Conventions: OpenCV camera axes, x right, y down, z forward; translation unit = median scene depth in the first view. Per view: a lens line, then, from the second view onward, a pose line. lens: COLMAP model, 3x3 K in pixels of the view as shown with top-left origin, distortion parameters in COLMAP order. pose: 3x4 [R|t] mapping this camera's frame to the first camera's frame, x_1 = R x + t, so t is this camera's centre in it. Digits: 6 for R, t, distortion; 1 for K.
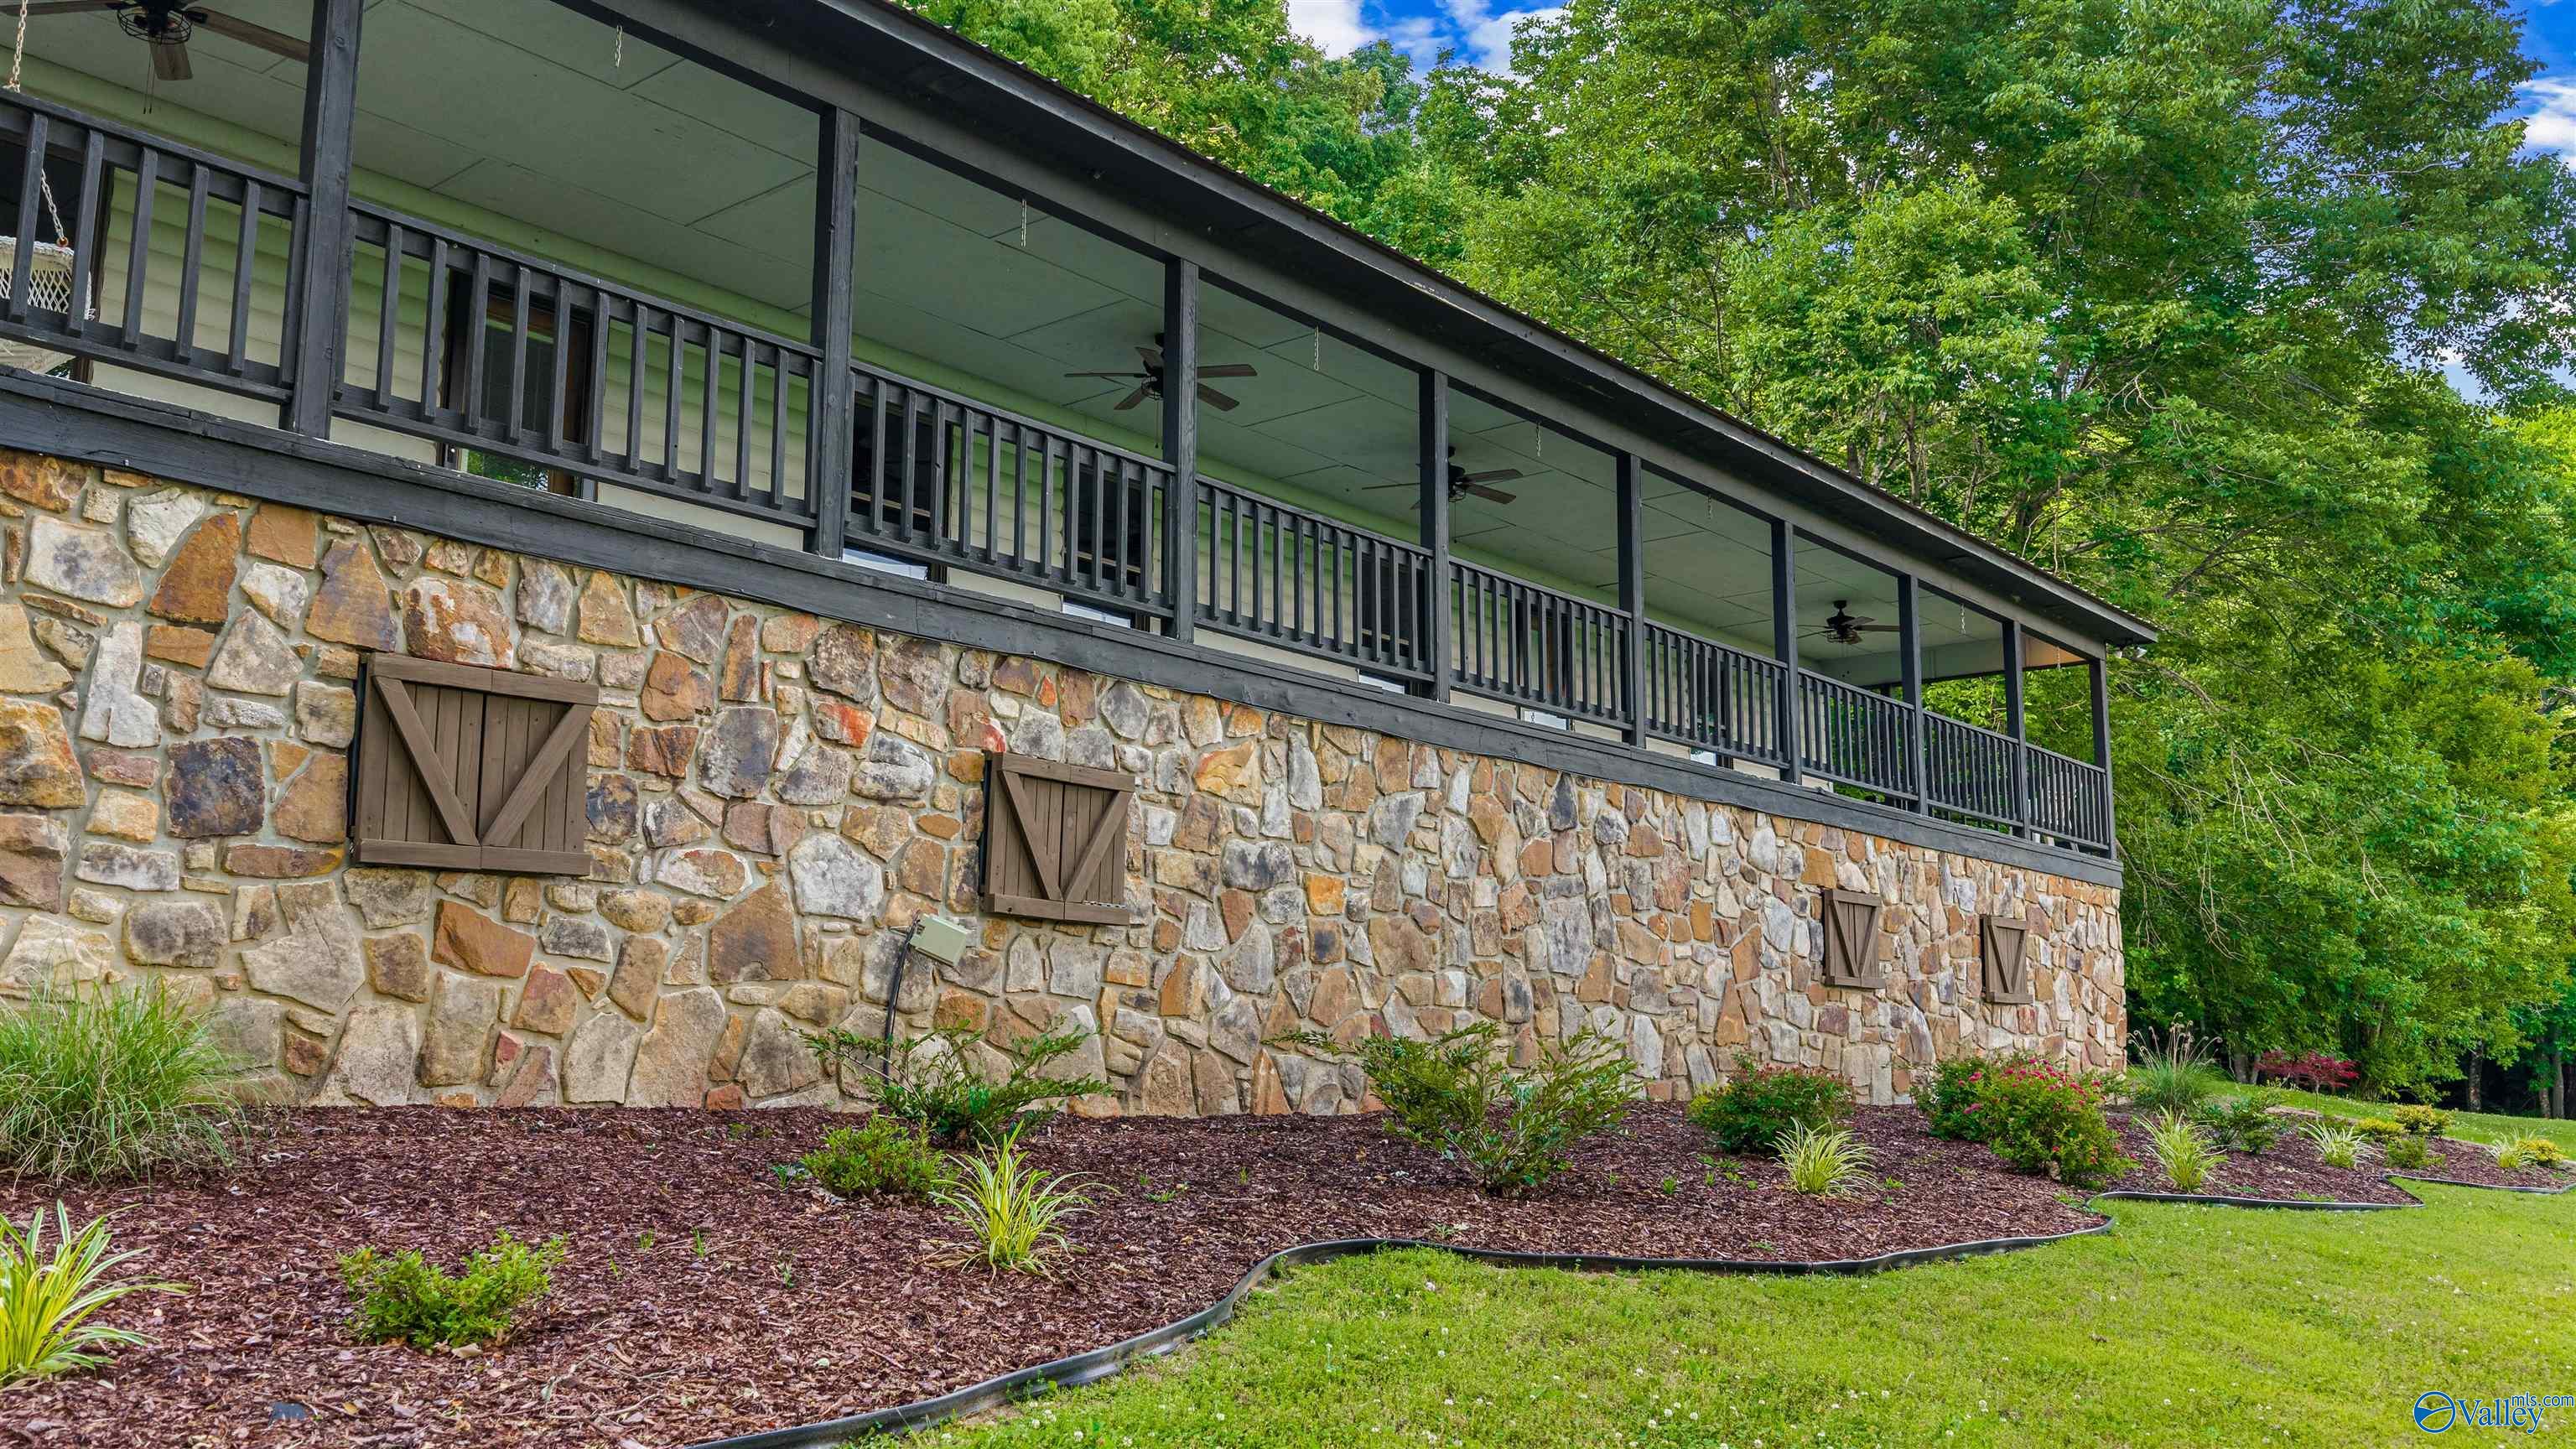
lens RADIAL K [[2139.7, 0, 1288.0], [0, 2139.7, 724.5], [0, 0, 1]] dist [0.037415, -0.071102]
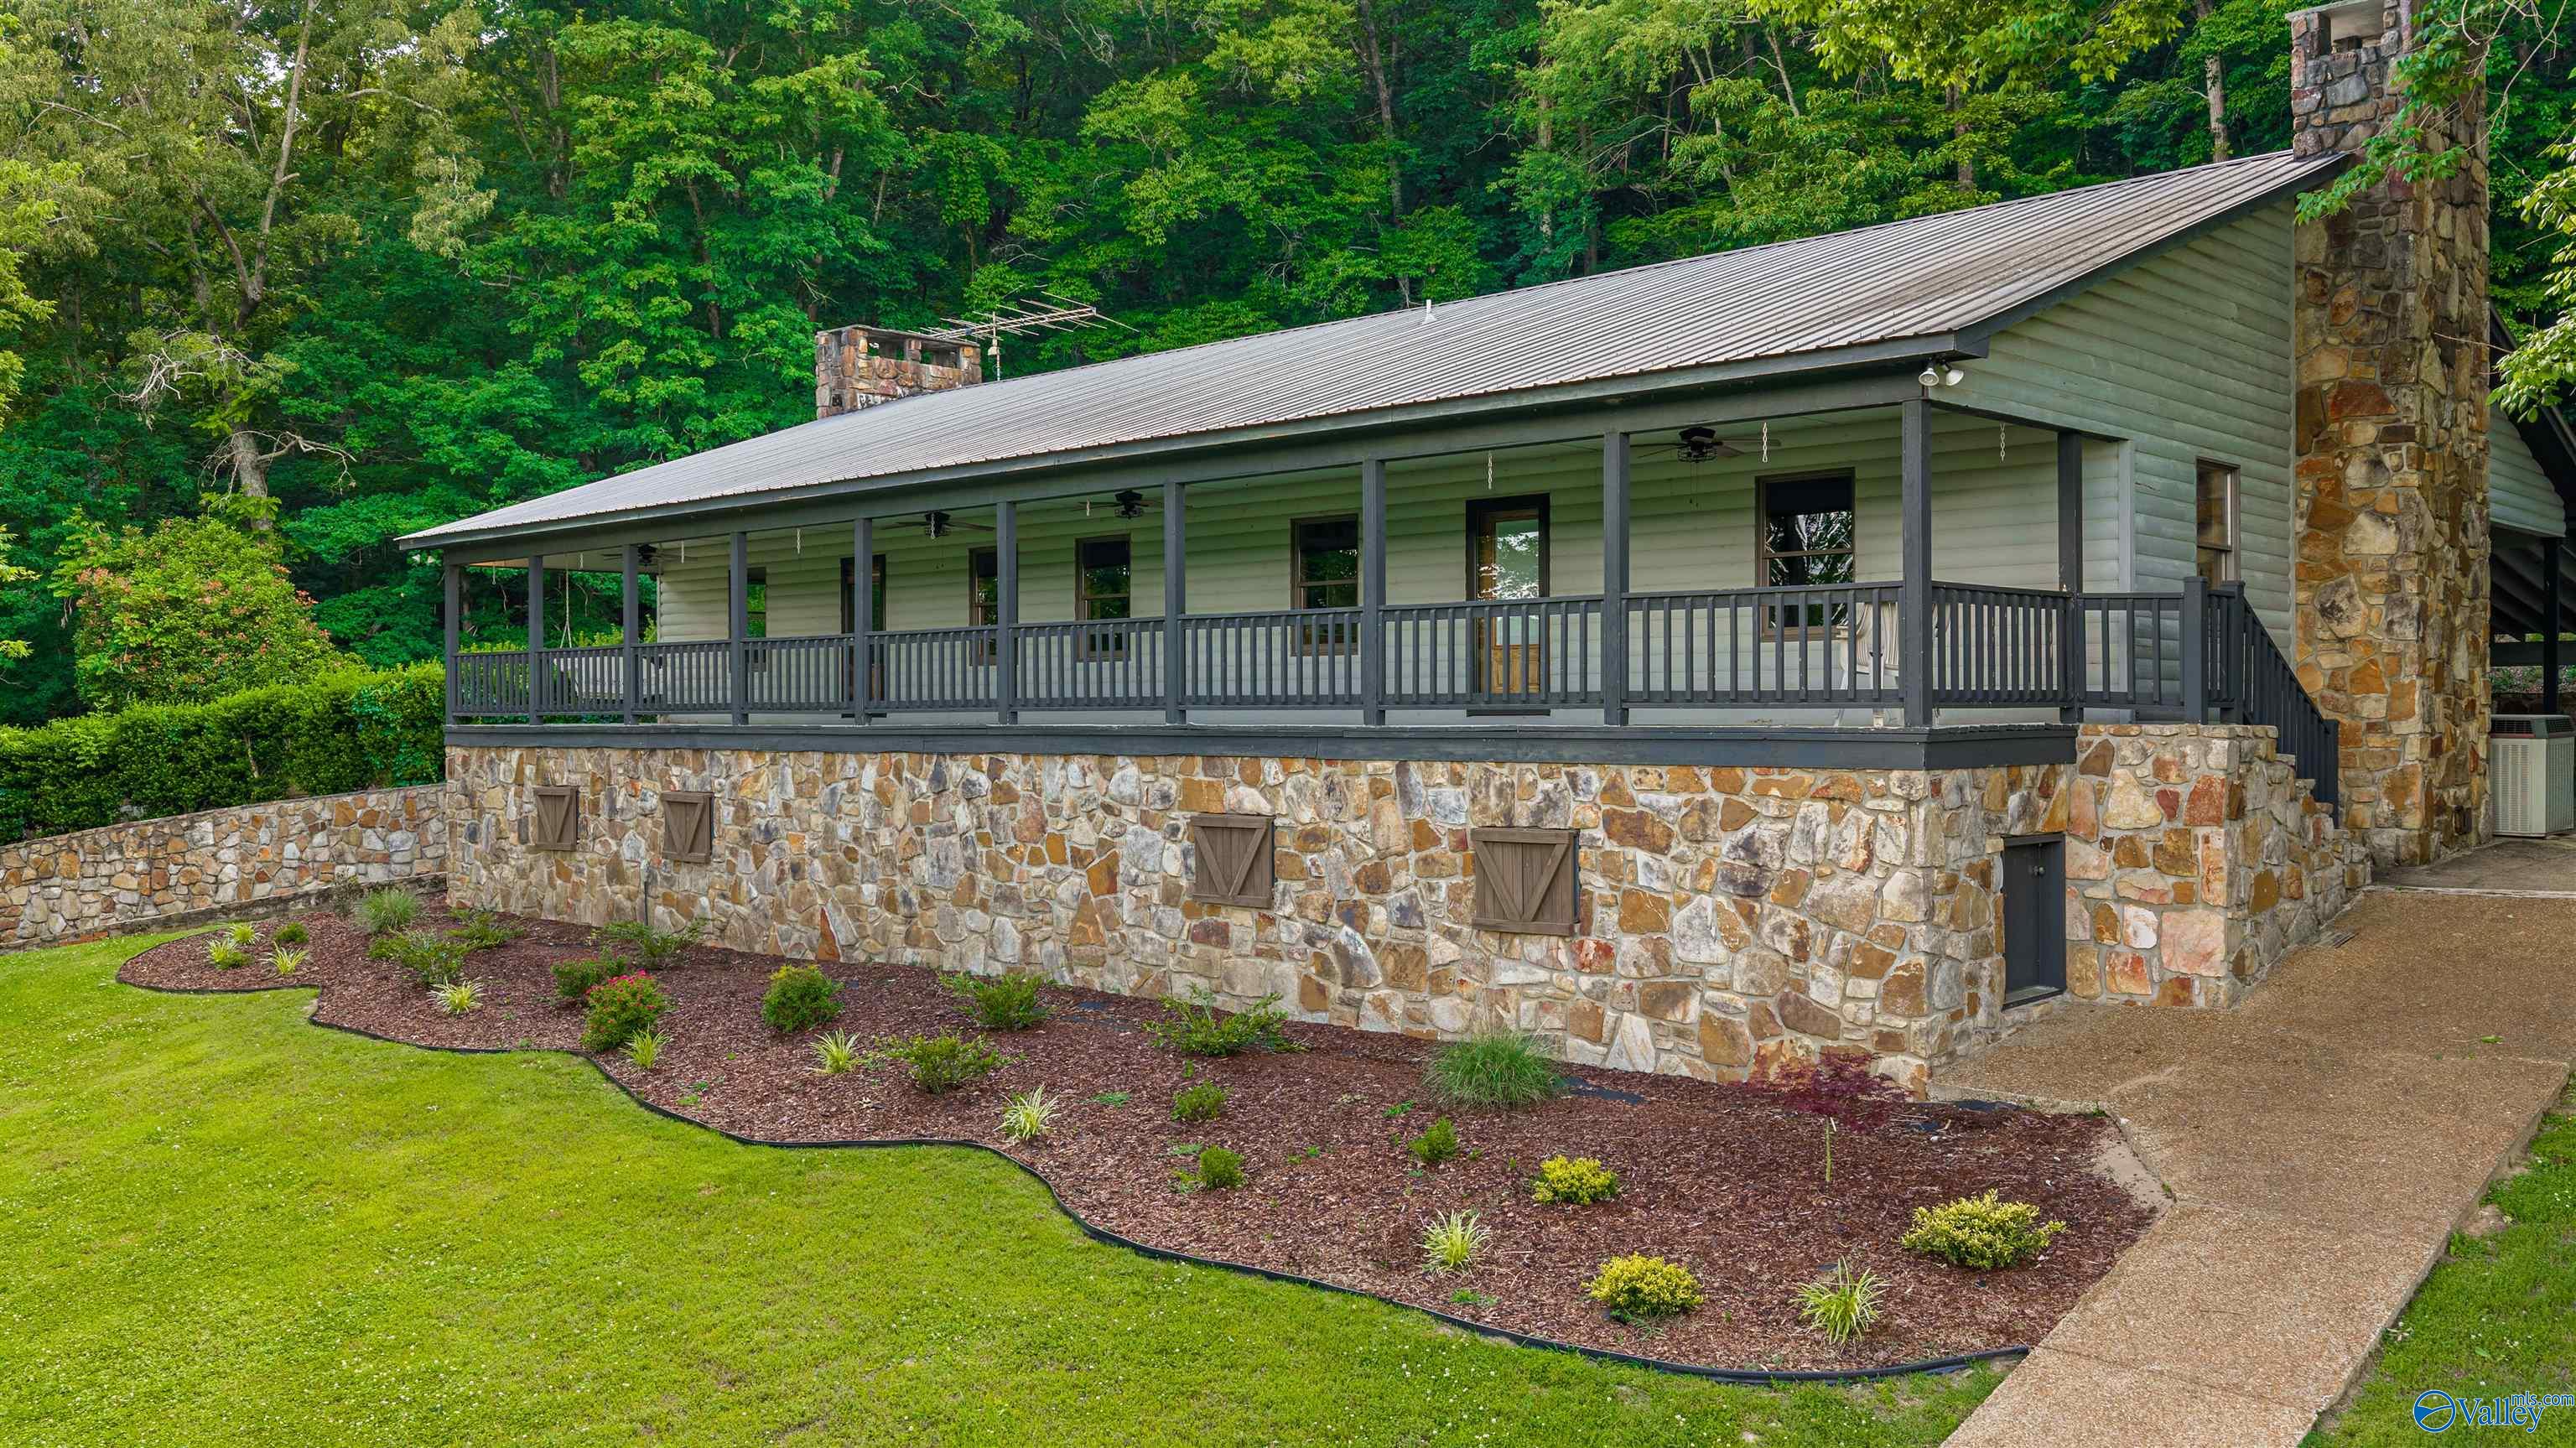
lens RADIAL K [[2147.0, 0, 1288.0], [0, 2147.0, 724.0], [0, 0, 1]] dist [0.034302, -0.067637]
pose [[-0.072006, 0.000593, -0.997404, 2.115641], [0.170231, 0.985335, -0.011704, 0.081168], [0.982770, -0.170631, -0.071051, 1.778075]]
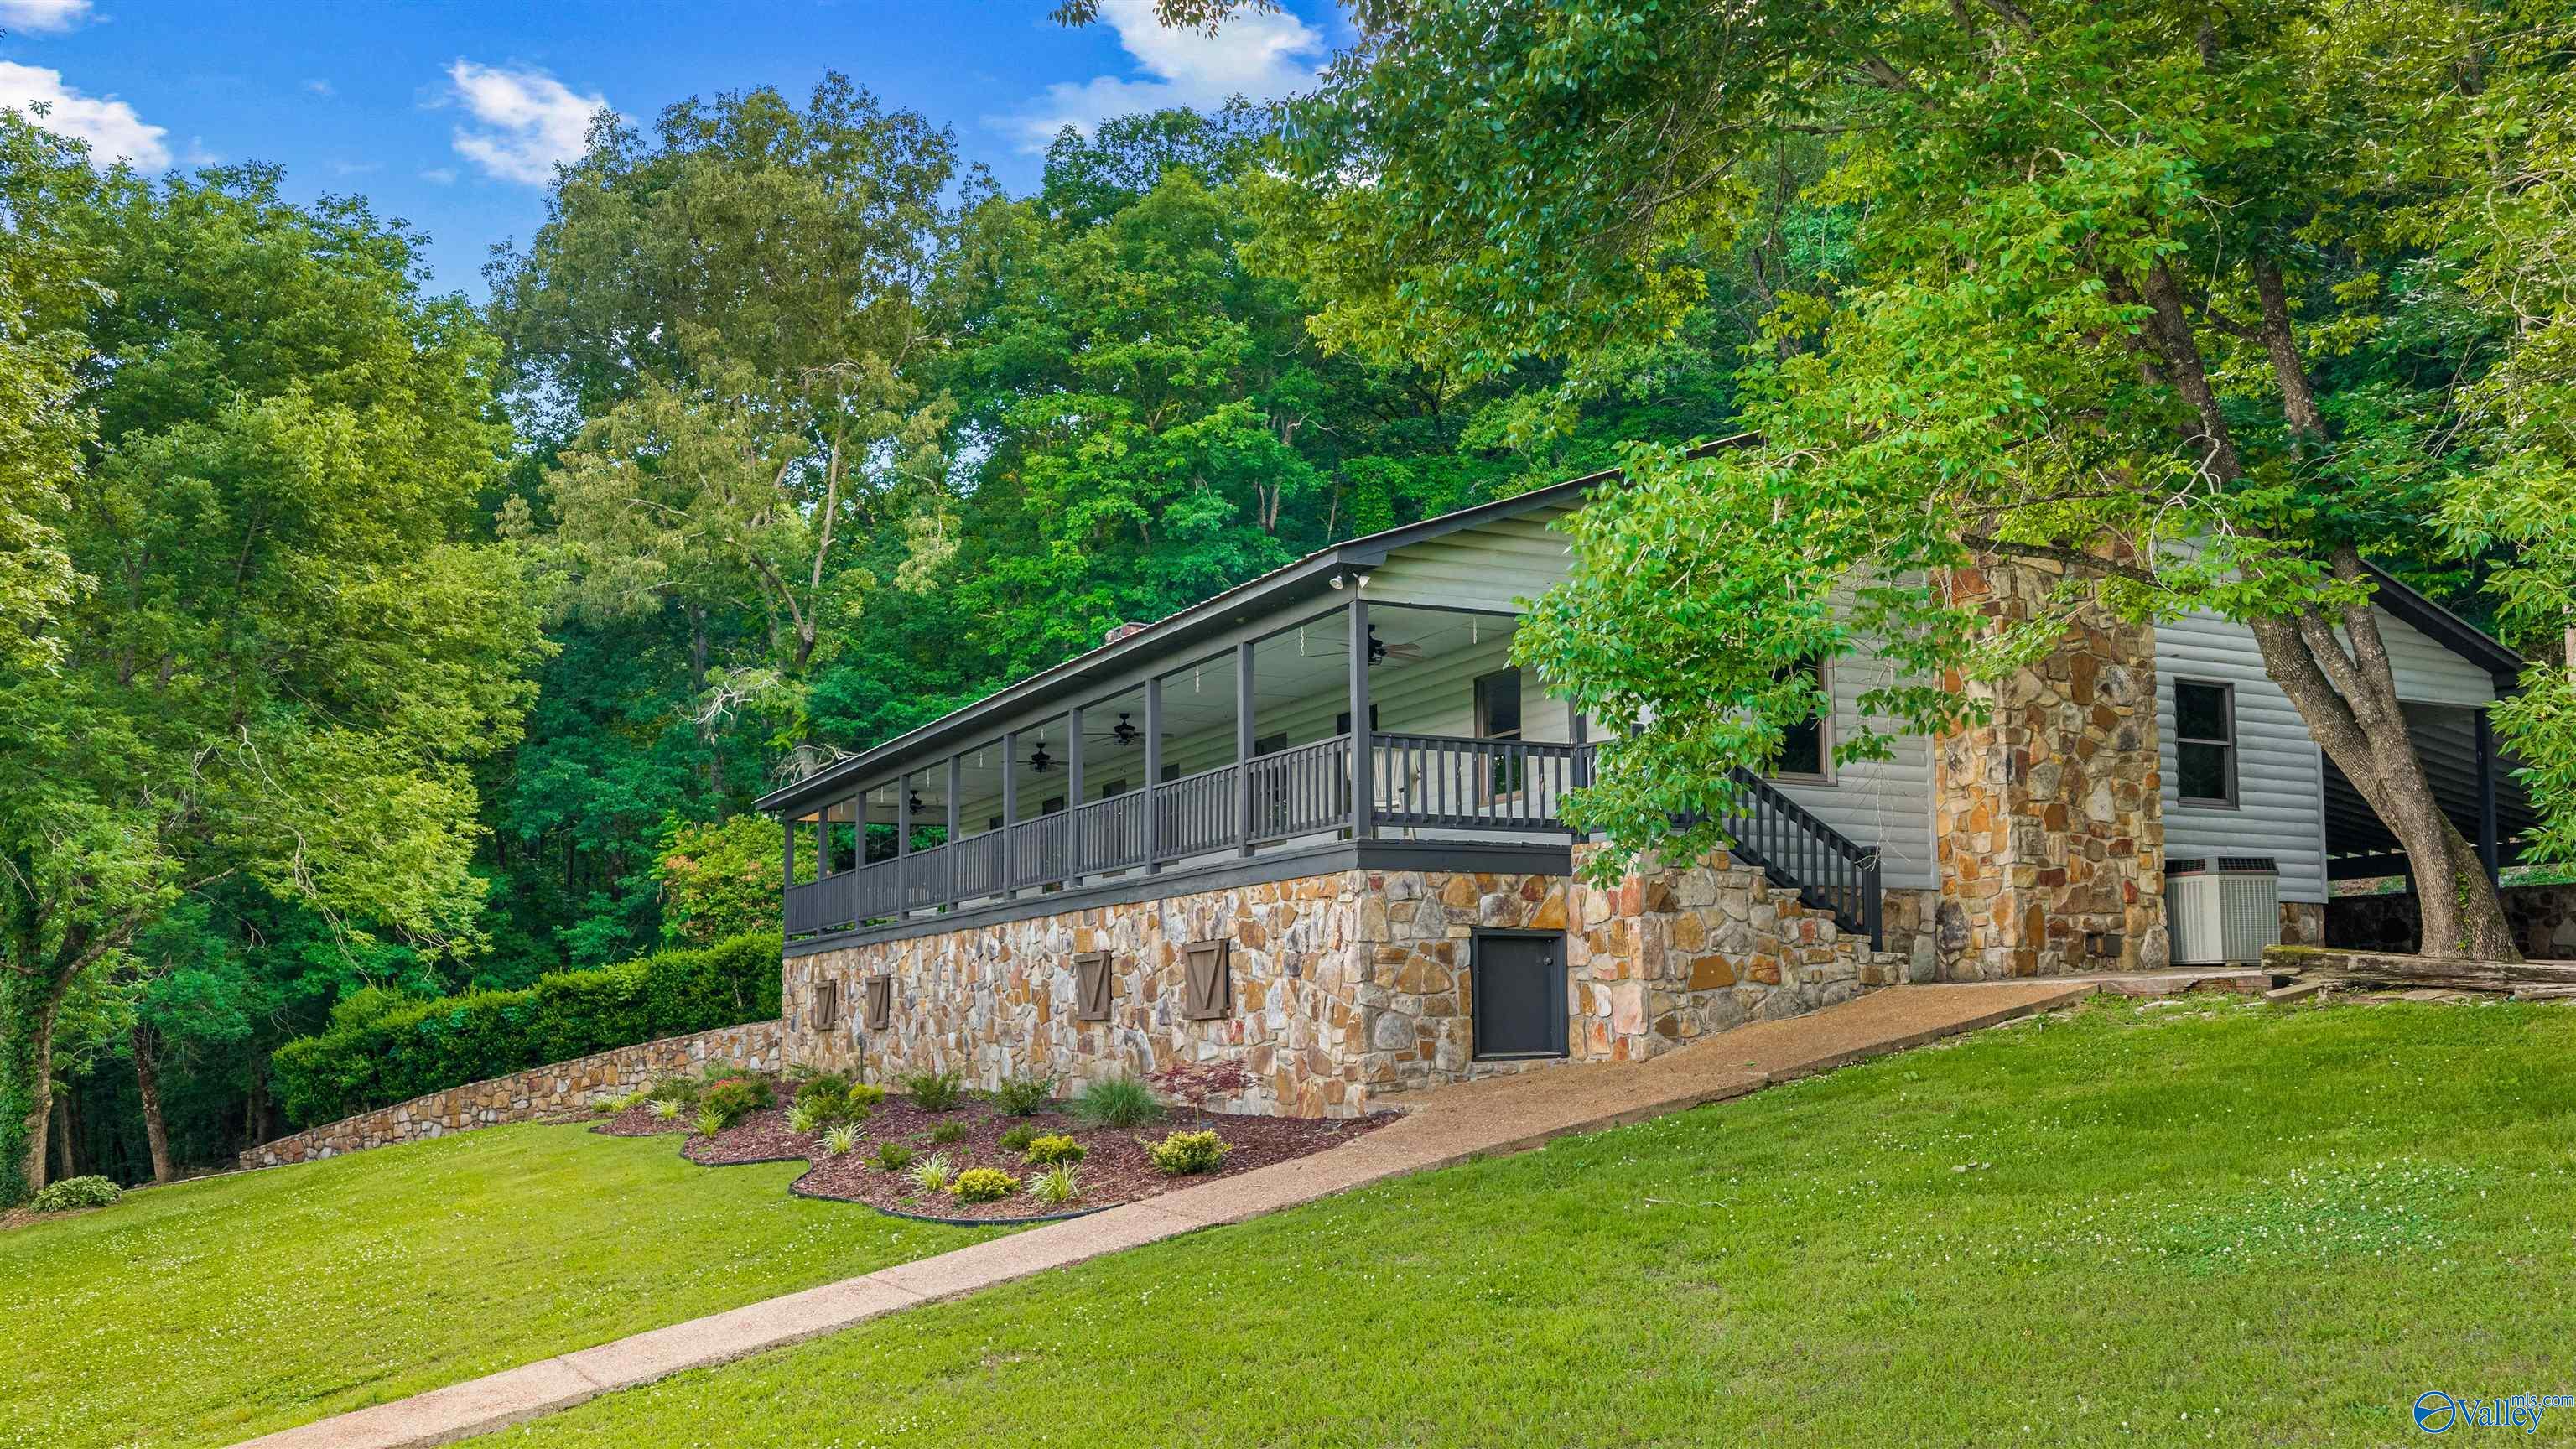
lens RADIAL K [[2200.5, 0, 1287.8], [0, 2200.5, 848.0], [0, 0, 1]] dist [0.010699, -0.004487]
pose [[-0.405434, -0.081672, -0.910469, 2.456131], [0.157631, 0.974835, -0.157640, 0.415212], [0.900431, -0.207430, -0.382357, 2.694916]]
